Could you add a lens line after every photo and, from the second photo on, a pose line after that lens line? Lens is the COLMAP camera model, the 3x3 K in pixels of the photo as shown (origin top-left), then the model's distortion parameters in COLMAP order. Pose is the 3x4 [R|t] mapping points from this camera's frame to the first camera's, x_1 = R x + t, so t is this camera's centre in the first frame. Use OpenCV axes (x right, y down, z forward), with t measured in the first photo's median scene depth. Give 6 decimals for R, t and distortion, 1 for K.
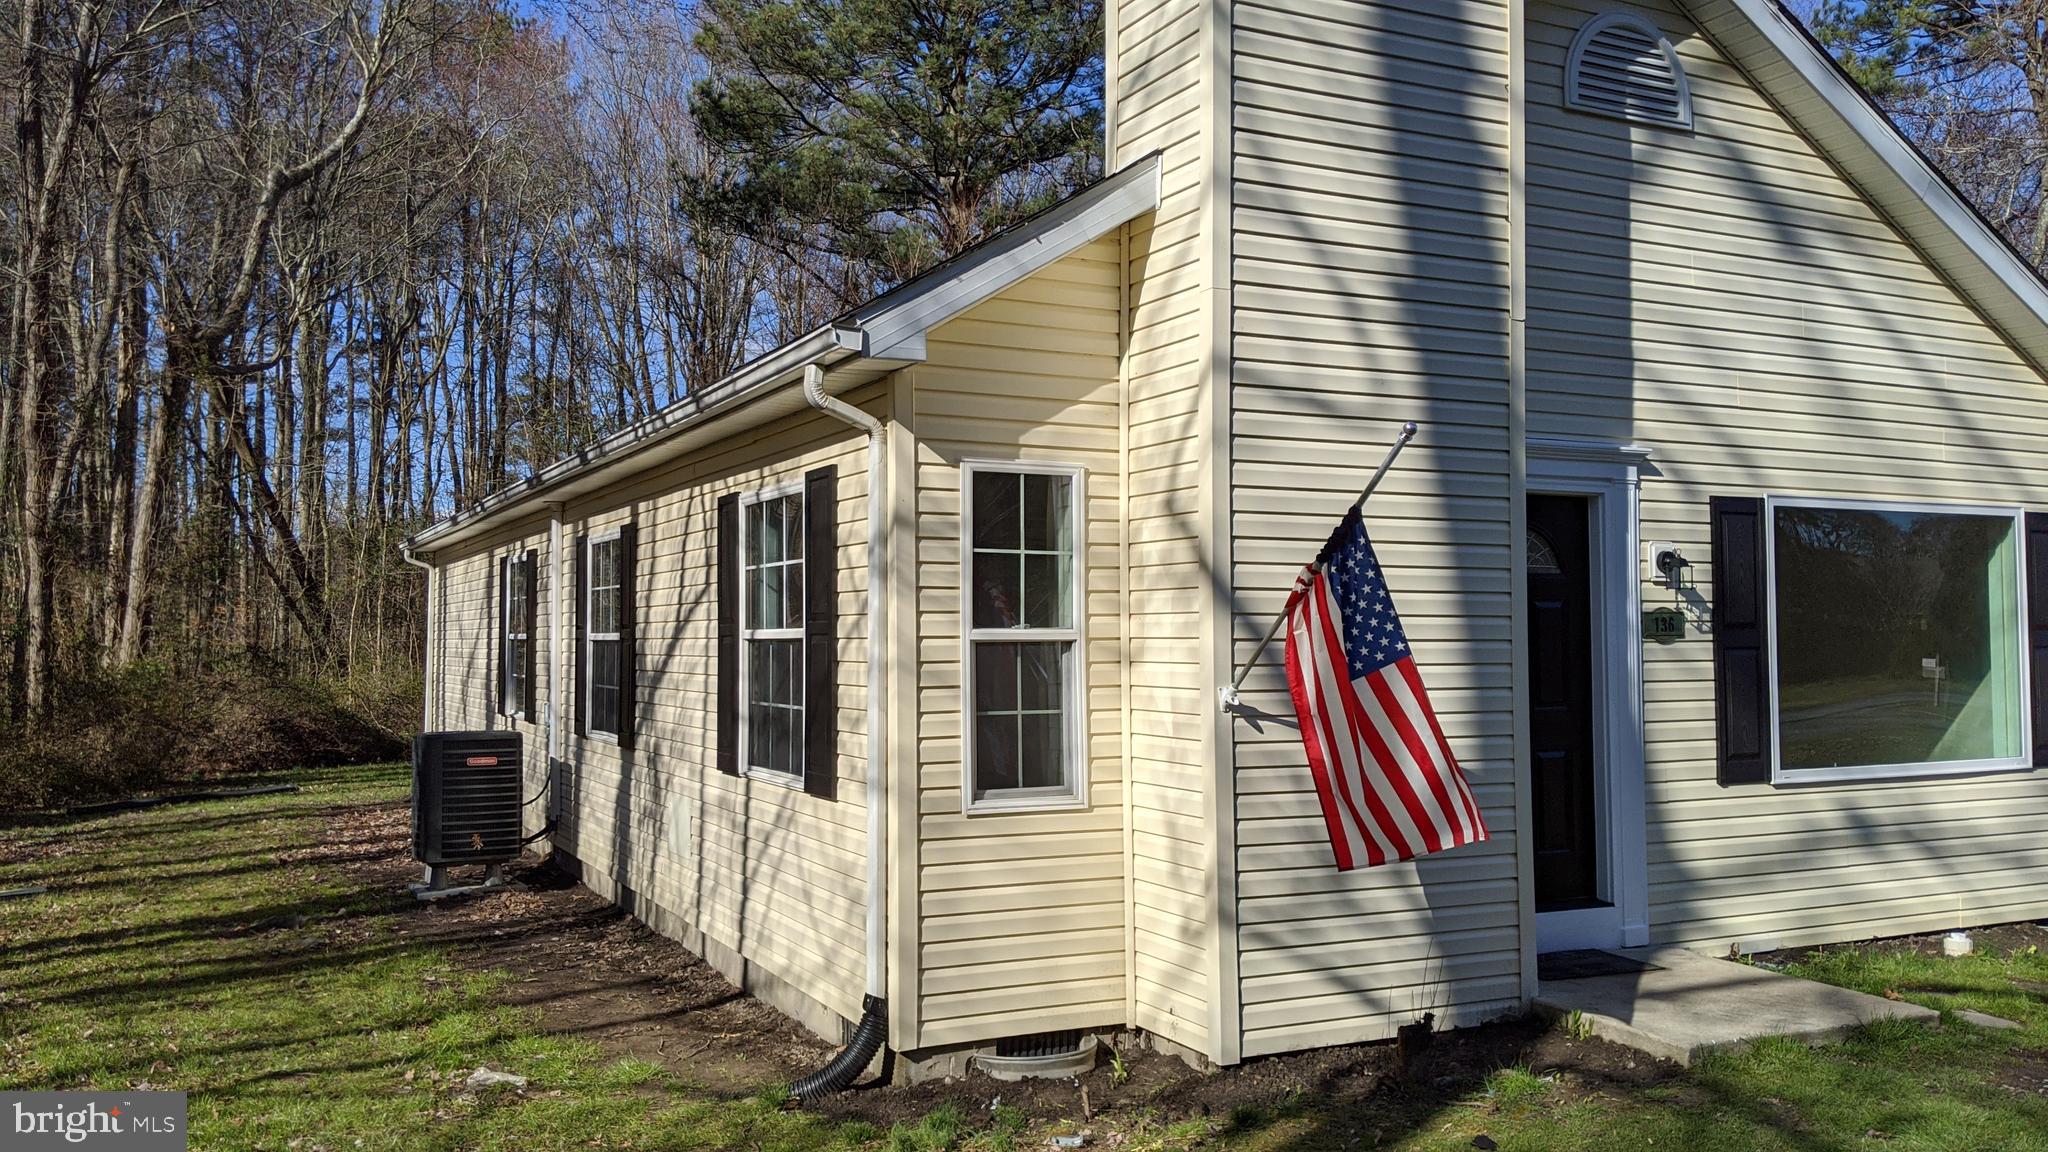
lens RADIAL K [[1635.7, 0, 1018.2], [0, 1635.7, 565.8], [0, 0, 1]] dist [0.058286, -0.114413]
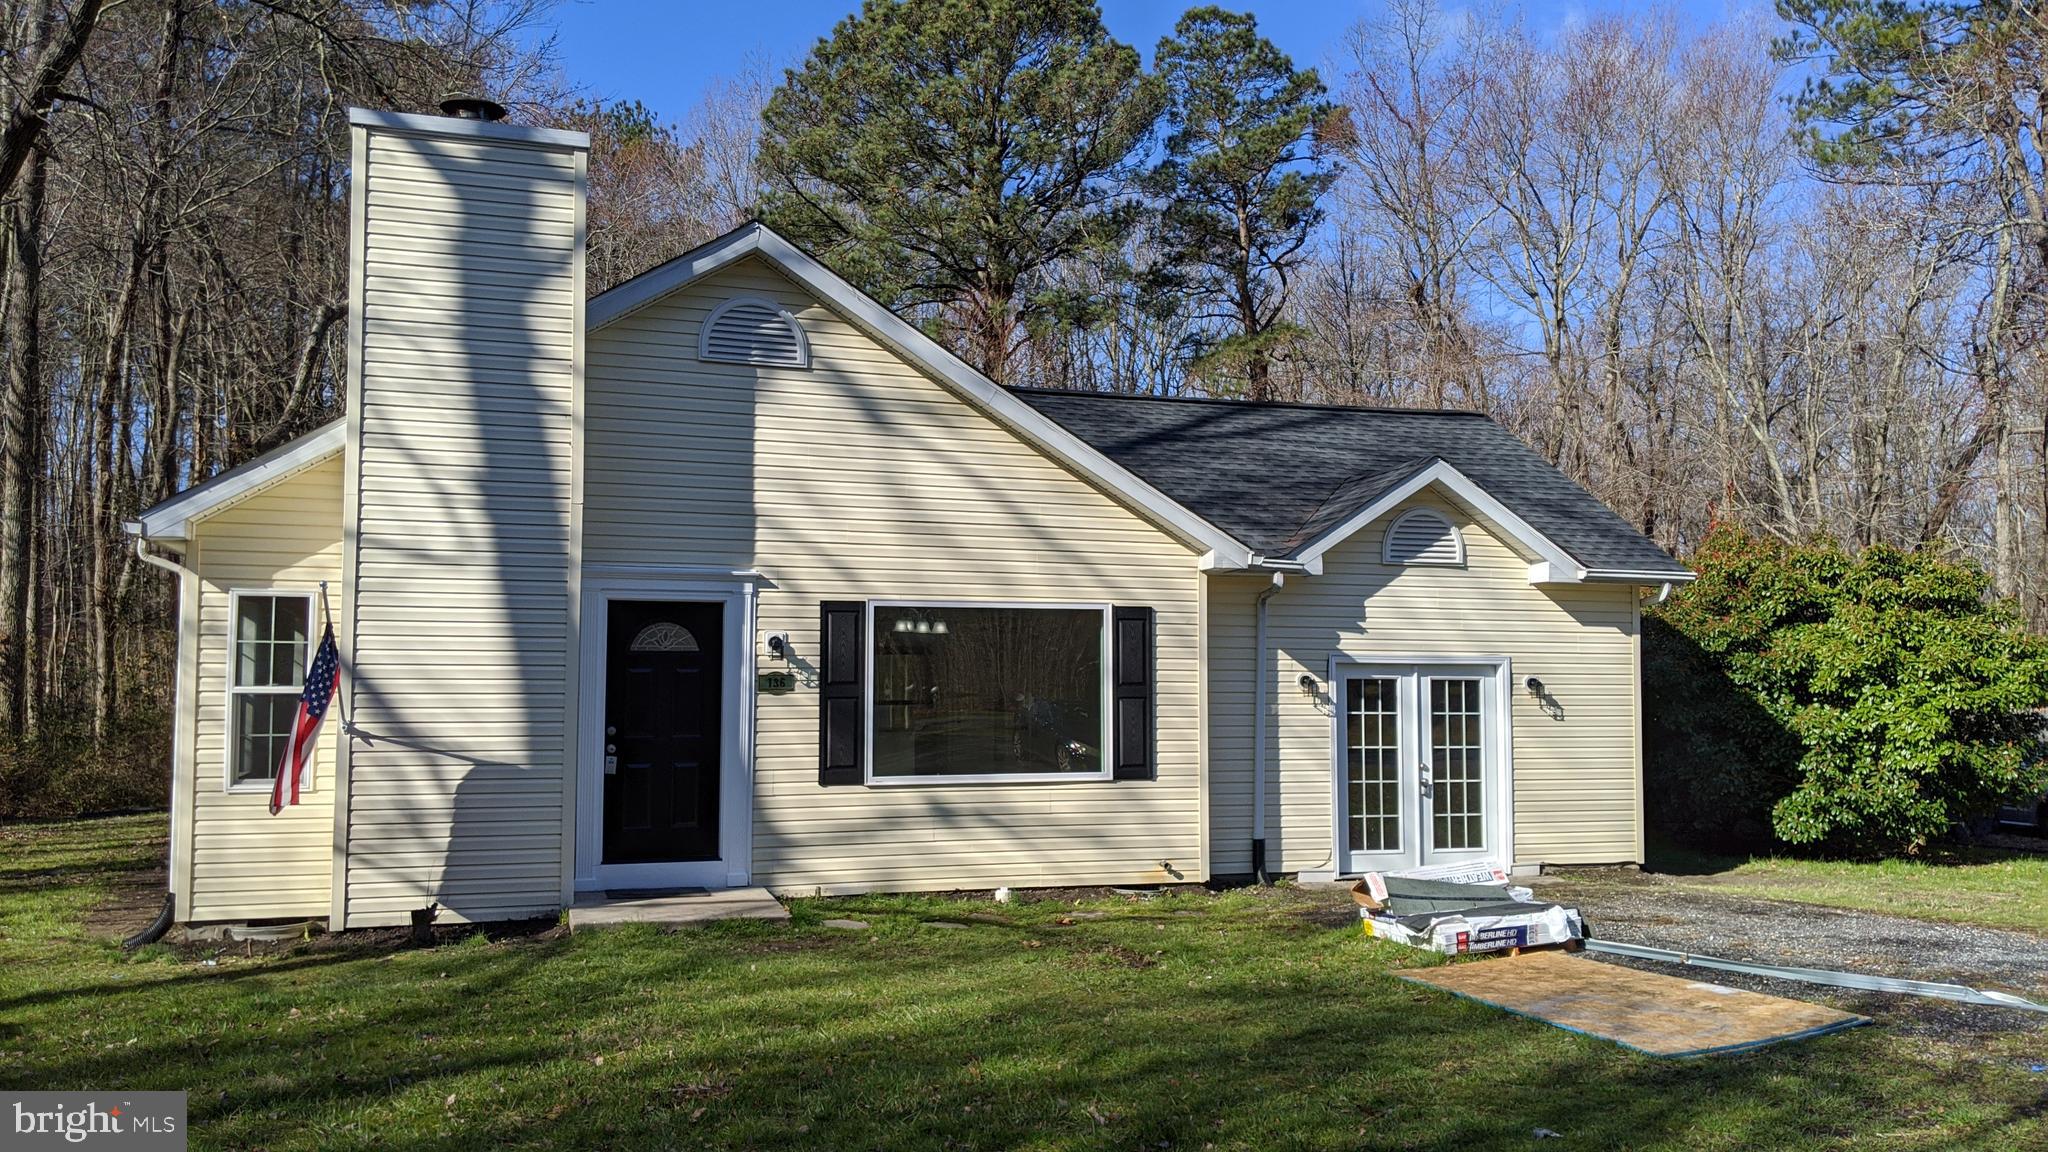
lens RADIAL K [[1635.7, 0, 1135.4], [0, 1635.7, 596.1], [0, 0, 1]] dist [0.058286, -0.114413]
pose [[0.994669, -0.002523, -0.103092, 0.902275], [0.001610, 0.999959, -0.008942, -0.032978], [0.103110, 0.008728, 0.994632, -0.531284]]
